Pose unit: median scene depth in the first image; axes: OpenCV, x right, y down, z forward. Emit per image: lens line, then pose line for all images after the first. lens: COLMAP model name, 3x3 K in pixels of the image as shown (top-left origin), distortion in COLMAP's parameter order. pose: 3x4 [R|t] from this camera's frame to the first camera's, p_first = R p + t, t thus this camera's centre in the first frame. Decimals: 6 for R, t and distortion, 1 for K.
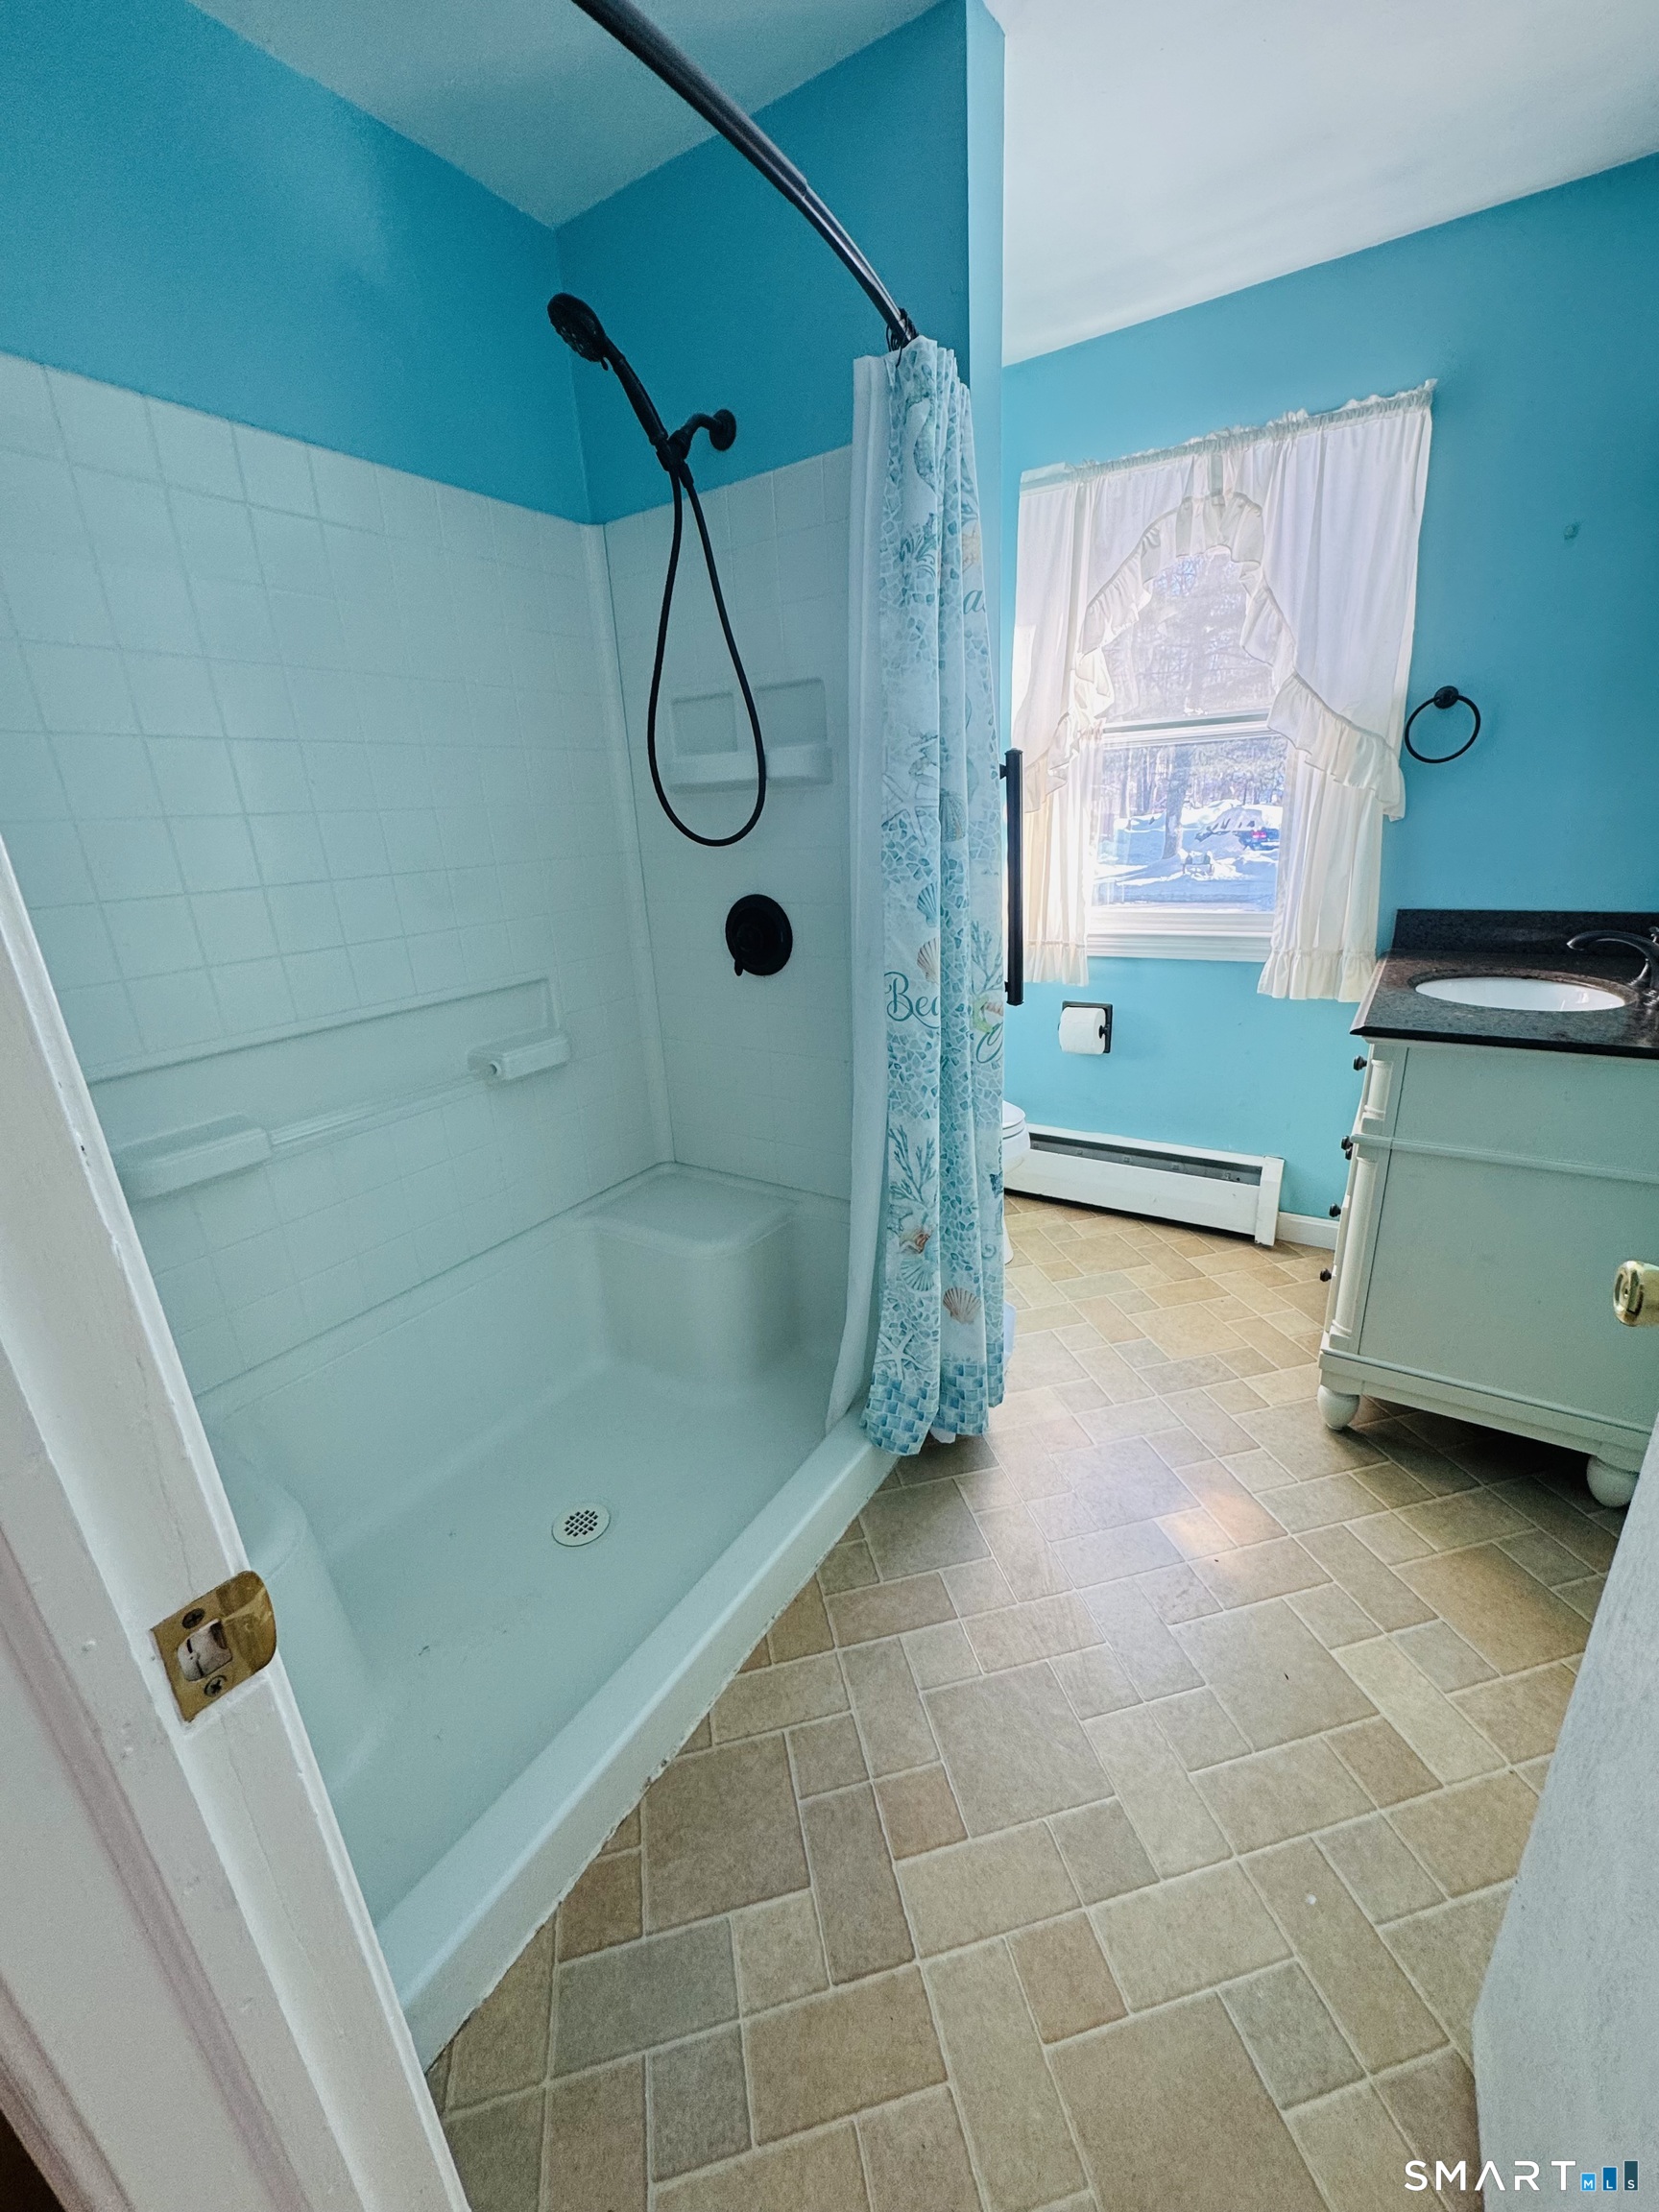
lens RADIAL K [[875.7, 0, 831.2], [0, 875.7, 1104.8], [0, 0, 1]] dist [-0.002391, -0.000082]
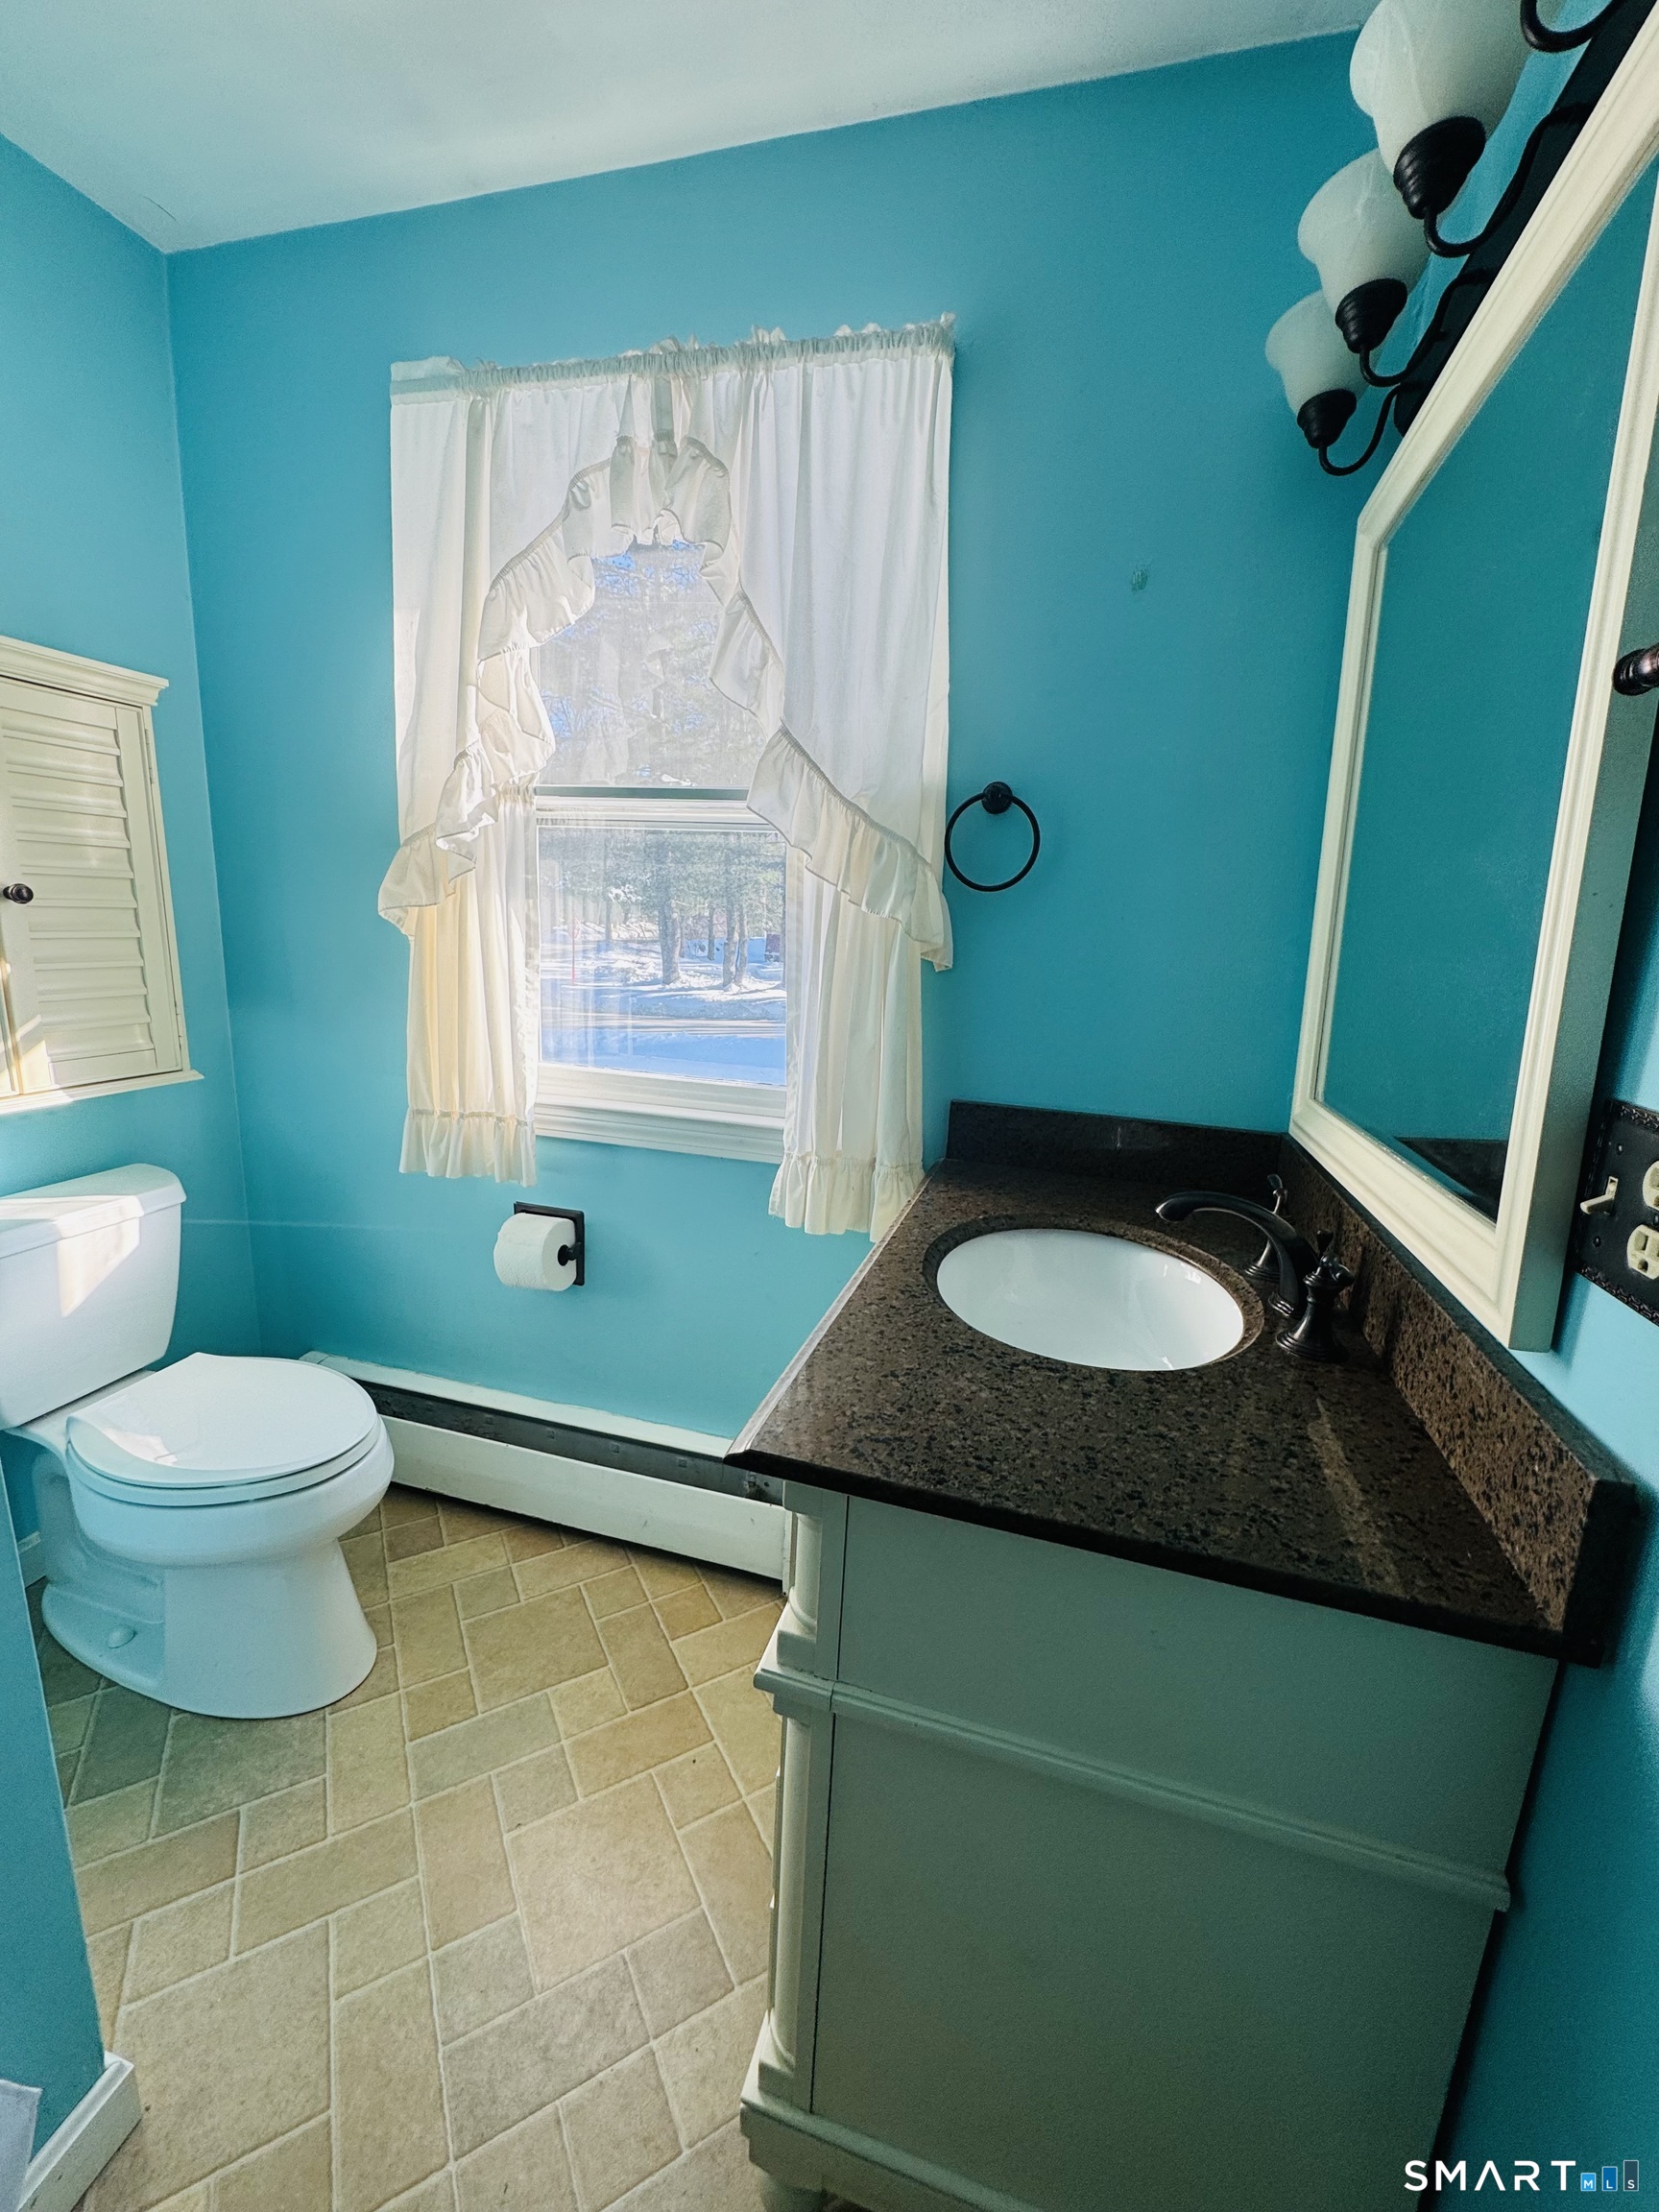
lens RADIAL K [[875.7, 0, 831.6], [0, 875.7, 1103.6], [0, 0, 1]] dist [-0.002391, -0.000082]
pose [[0.952567, 0.037419, 0.302020, 0.379691], [-0.001905, 0.993126, -0.117037, -0.151301], [-0.304323, 0.110910, 0.946090, 0.420087]]
